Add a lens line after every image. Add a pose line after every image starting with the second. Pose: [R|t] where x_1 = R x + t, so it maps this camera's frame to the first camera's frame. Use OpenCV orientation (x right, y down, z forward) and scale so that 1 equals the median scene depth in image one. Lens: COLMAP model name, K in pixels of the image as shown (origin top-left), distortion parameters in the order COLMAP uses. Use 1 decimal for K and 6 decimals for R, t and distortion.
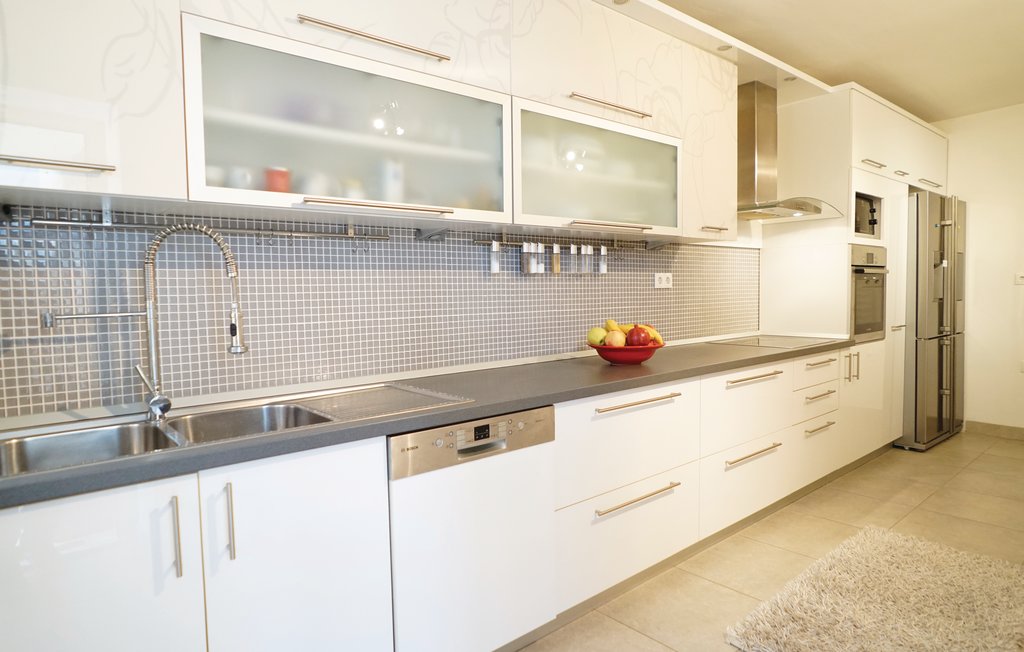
lens RADIAL K [[608.8, 0, 512.0], [0, 608.8, 326.0], [0, 0, 1]] dist [-0.006232, 0.000340]
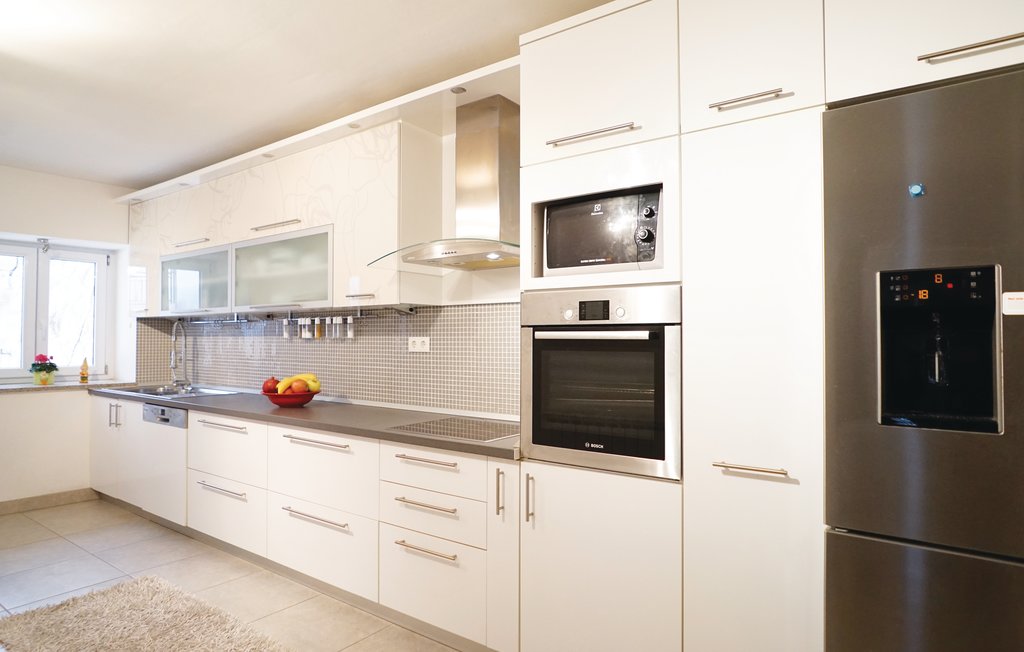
lens RADIAL K [[608.8, 0, 512.0], [0, 608.8, 326.0], [0, 0, 1]] dist [-0.006232, 0.000340]
pose [[0.196725, -0.003265, -0.980453, 1.449231], [-0.062740, 0.997903, -0.015912, -0.113172], [0.978449, 0.064644, 0.196107, 1.092831]]
